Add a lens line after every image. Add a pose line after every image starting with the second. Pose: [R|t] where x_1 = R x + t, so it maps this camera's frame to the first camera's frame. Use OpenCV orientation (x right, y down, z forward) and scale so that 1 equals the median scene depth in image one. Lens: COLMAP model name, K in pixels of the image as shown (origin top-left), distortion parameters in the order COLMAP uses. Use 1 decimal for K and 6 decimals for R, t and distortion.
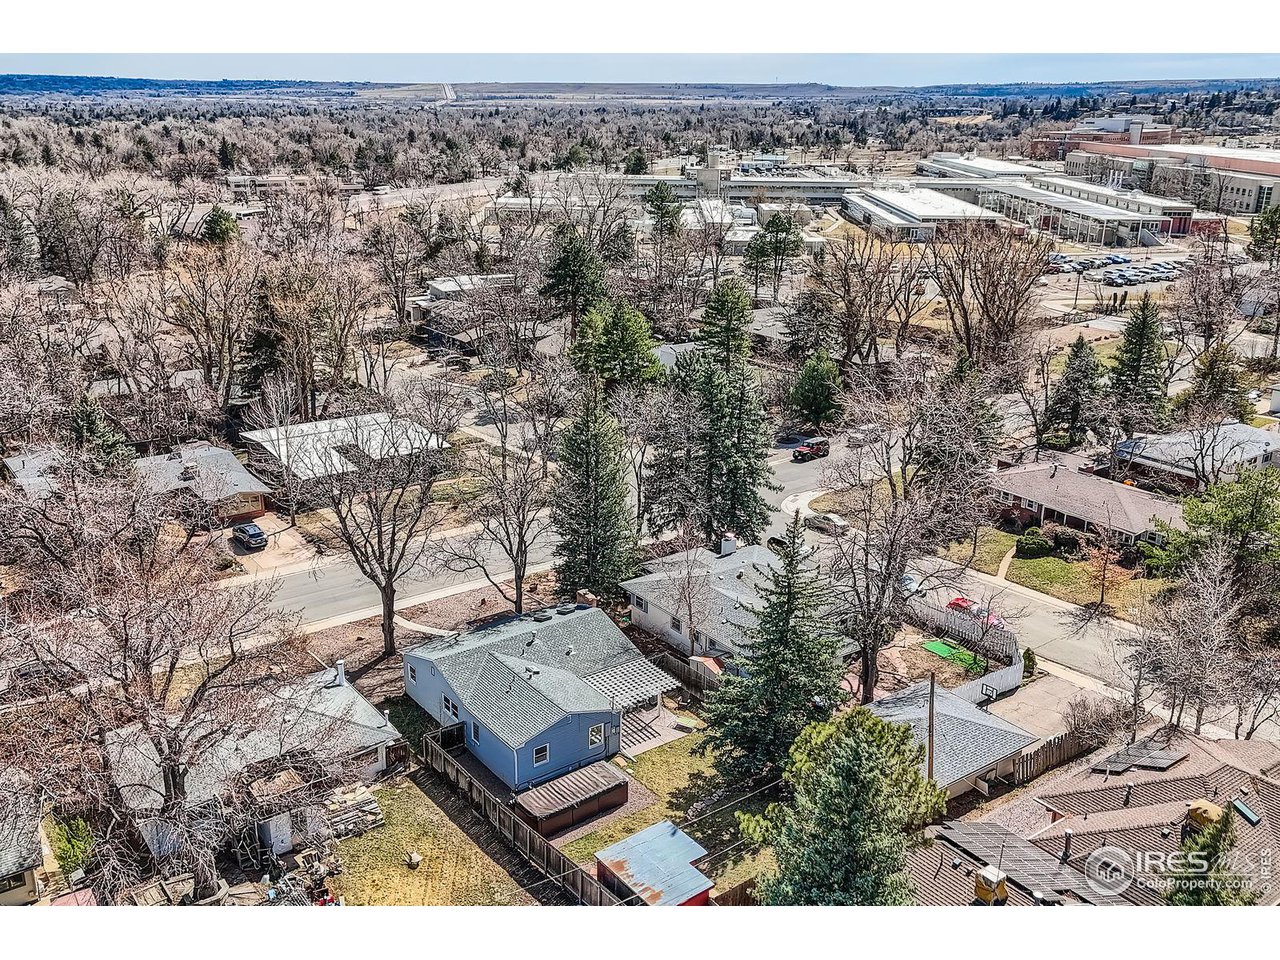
lens RADIAL K [[1138.3, 0, 640.0], [0, 1138.3, 480.0], [0, 0, 1]] dist [0.058715, -0.022467]
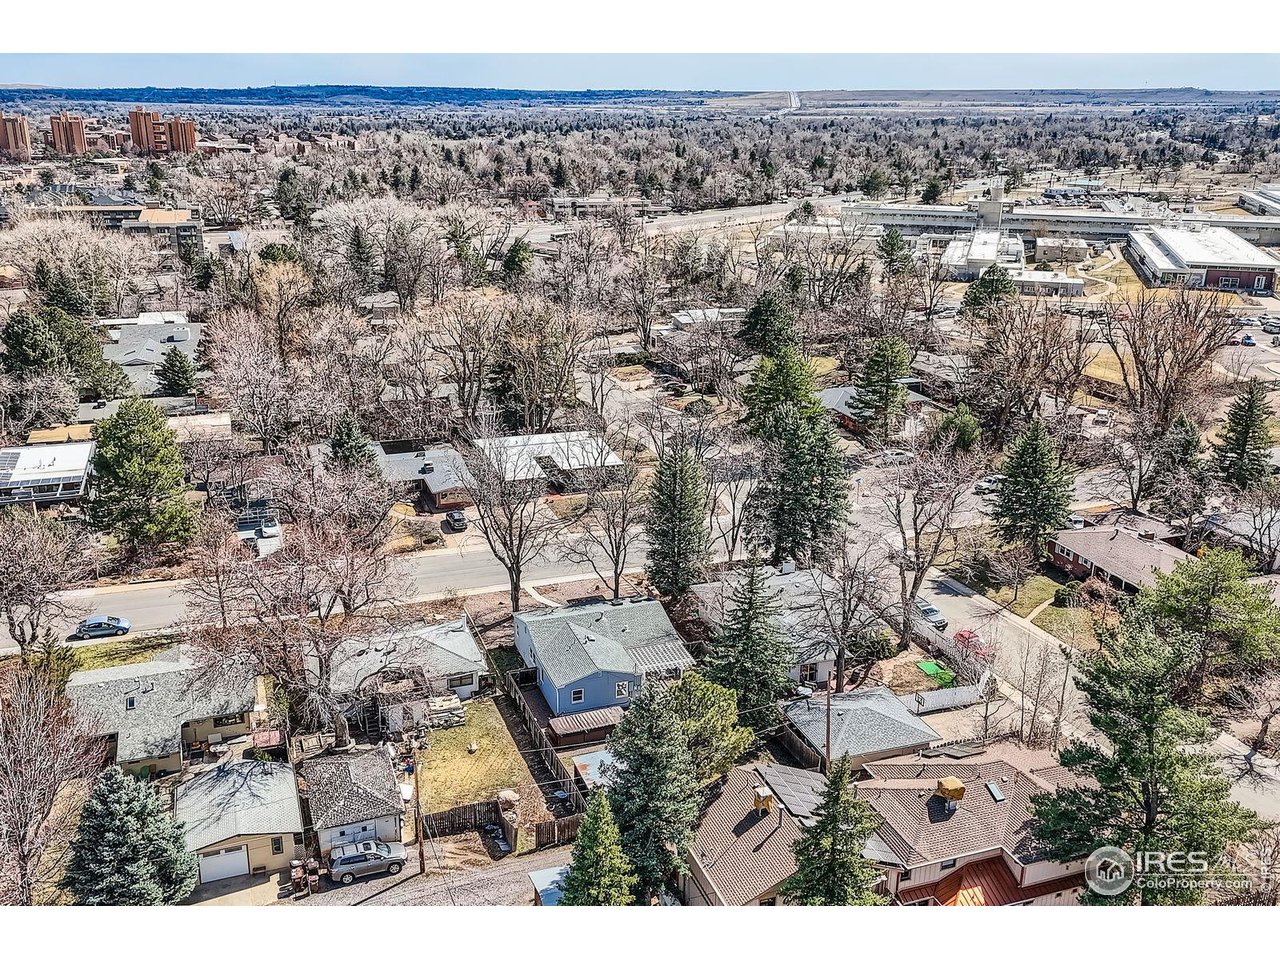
lens RADIAL K [[1121.1, 0, 639.4], [0, 1121.1, 481.8], [0, 0, 1]] dist [0.108700, -0.151702]
pose [[0.959595, 0.090655, -0.266383, 0.146036], [-0.090978, 0.995790, 0.011157, -0.020748], [0.266273, 0.013529, 0.963803, -0.145585]]
